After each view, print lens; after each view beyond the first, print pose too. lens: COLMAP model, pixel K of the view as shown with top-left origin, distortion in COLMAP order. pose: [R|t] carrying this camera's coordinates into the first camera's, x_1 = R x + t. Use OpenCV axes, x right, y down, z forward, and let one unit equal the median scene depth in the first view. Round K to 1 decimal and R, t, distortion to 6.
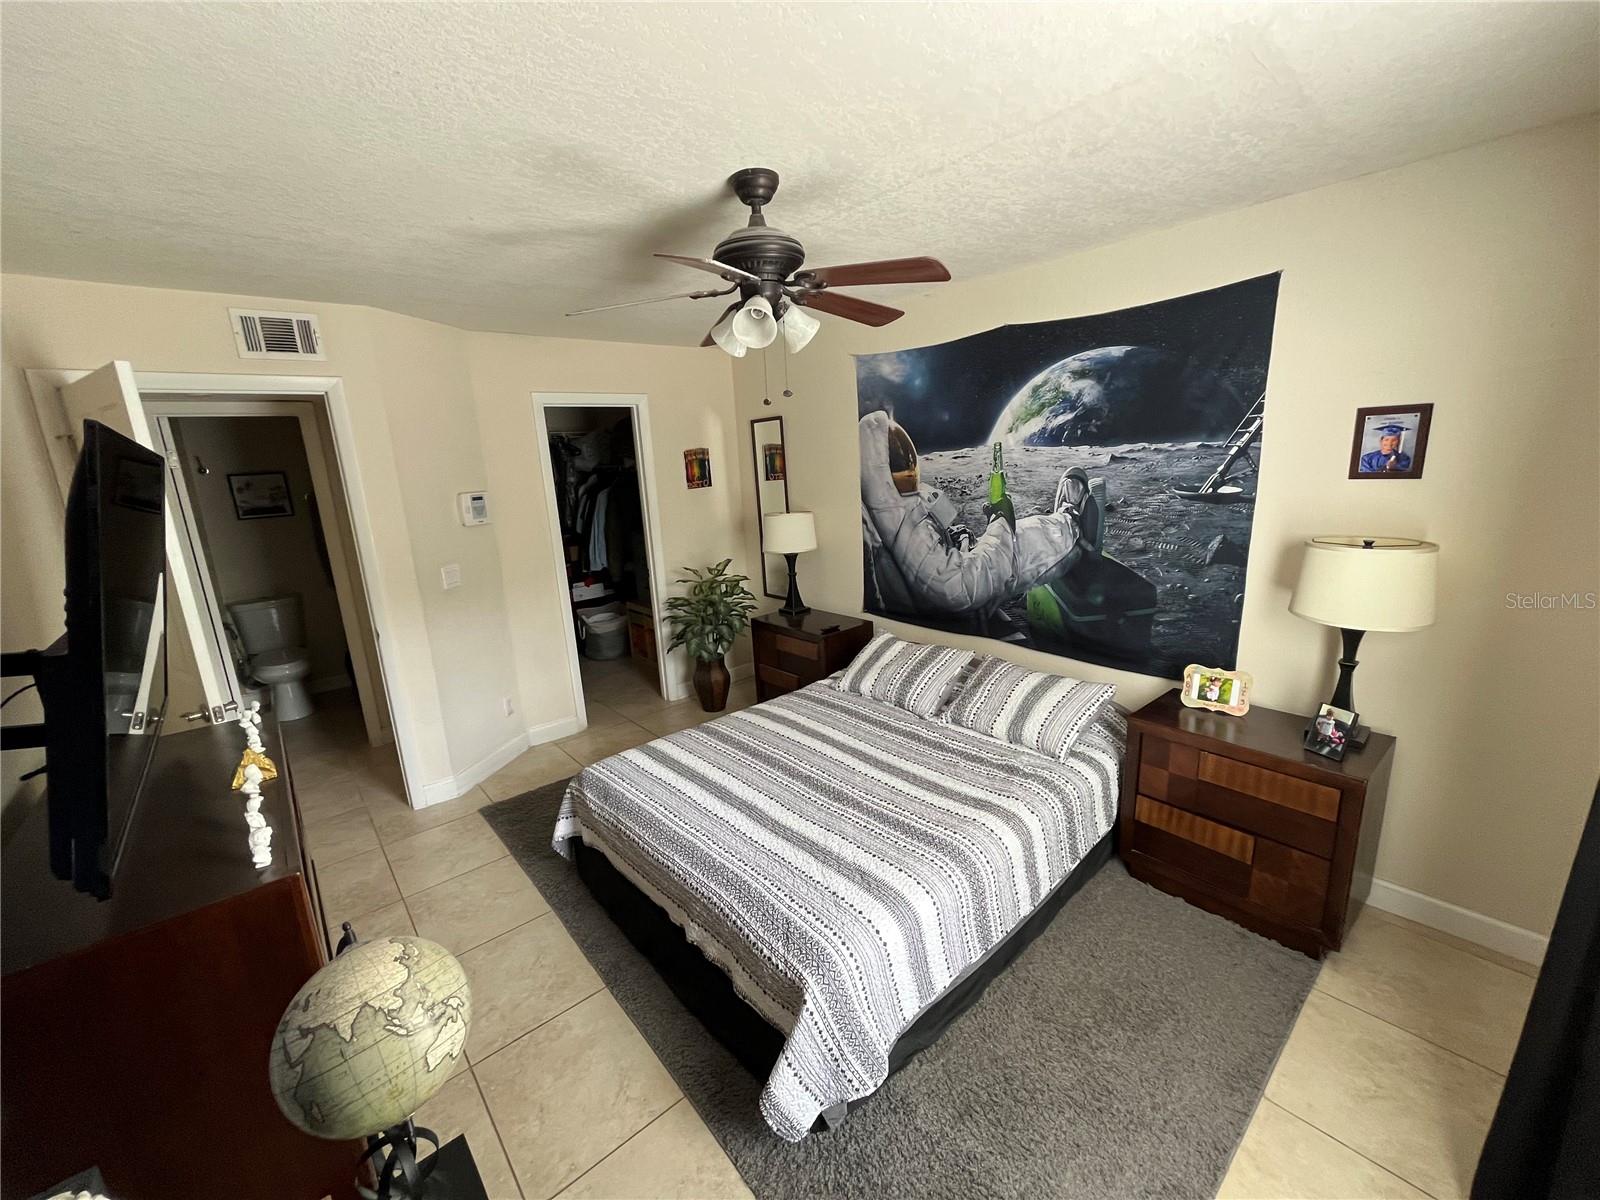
lens RADIAL K [[639.9, 0, 791.7], [0, 639.9, 601.7], [0, 0, 1]] dist [-0.010291, 0.001843]
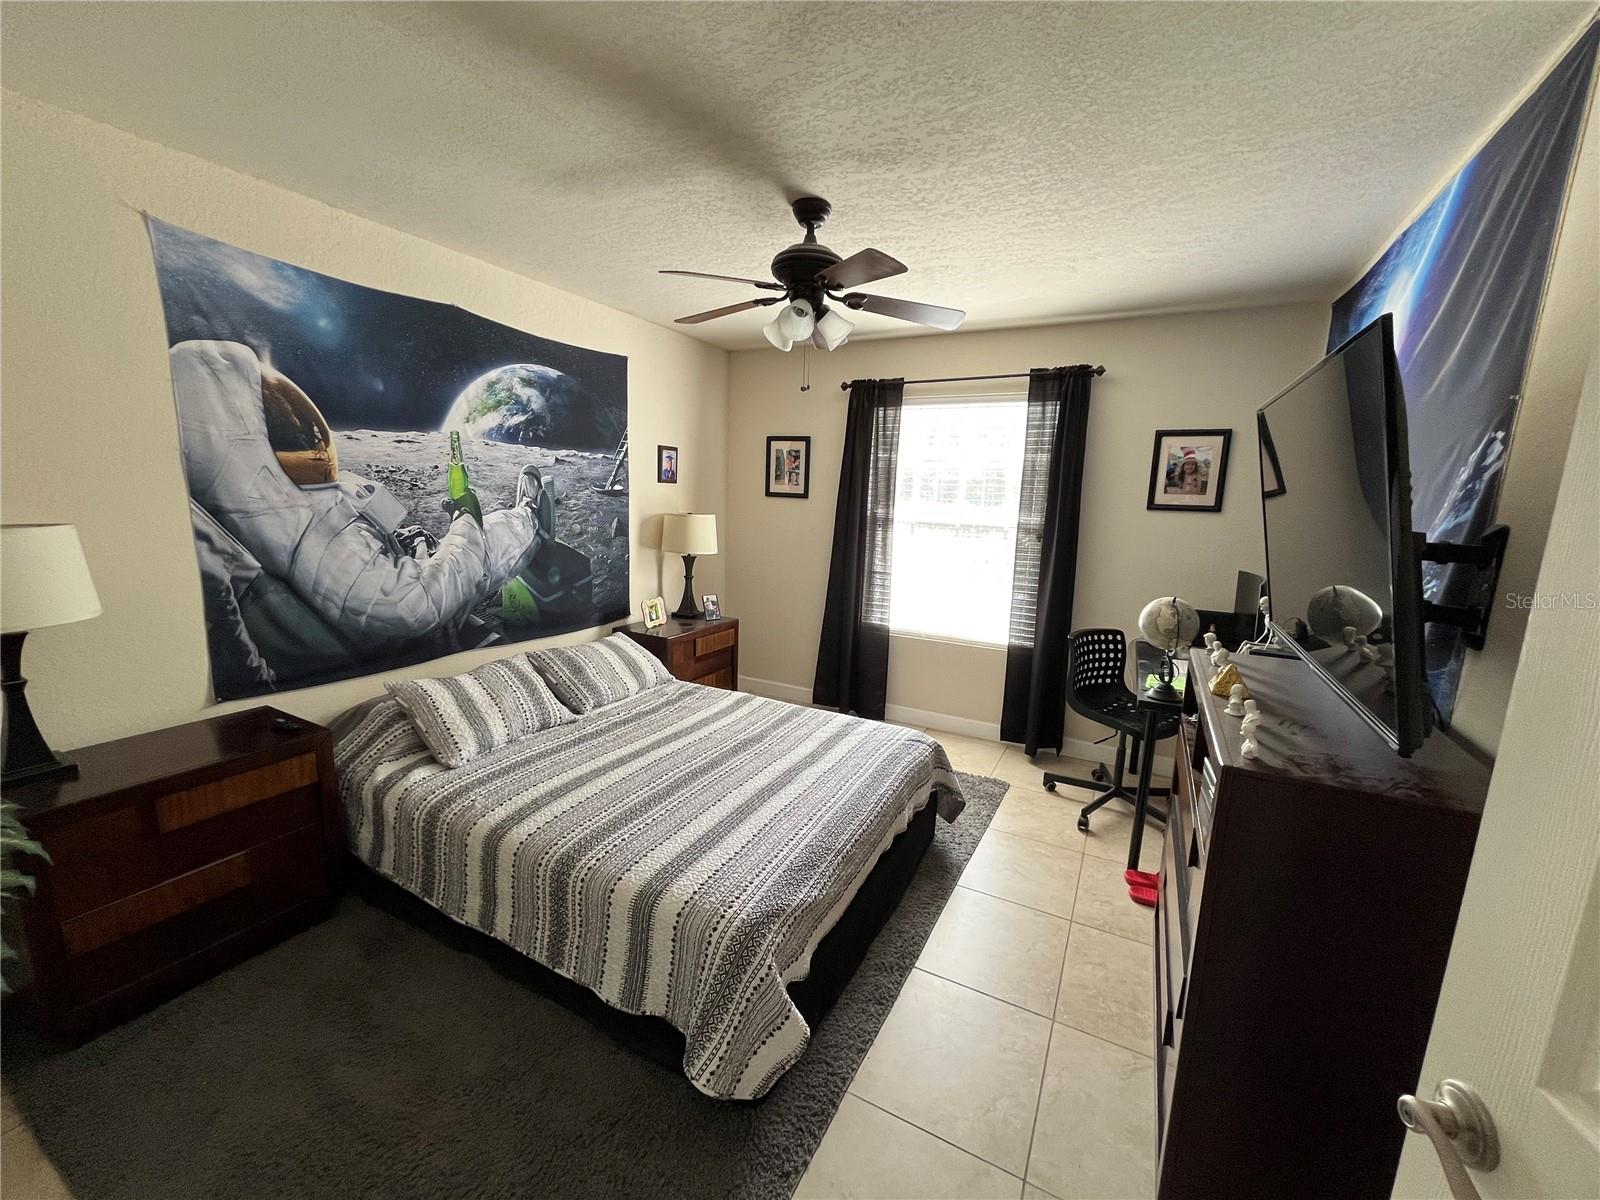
lens RADIAL K [[639.9, 0, 795.7], [0, 639.9, 602.2], [0, 0, 1]] dist [-0.010291, 0.001843]
pose [[-0.361774, -0.115965, 0.925025, -0.711229], [0.192571, 0.961539, 0.195857, -0.099510], [-0.912160, 0.248989, -0.325528, 0.908414]]
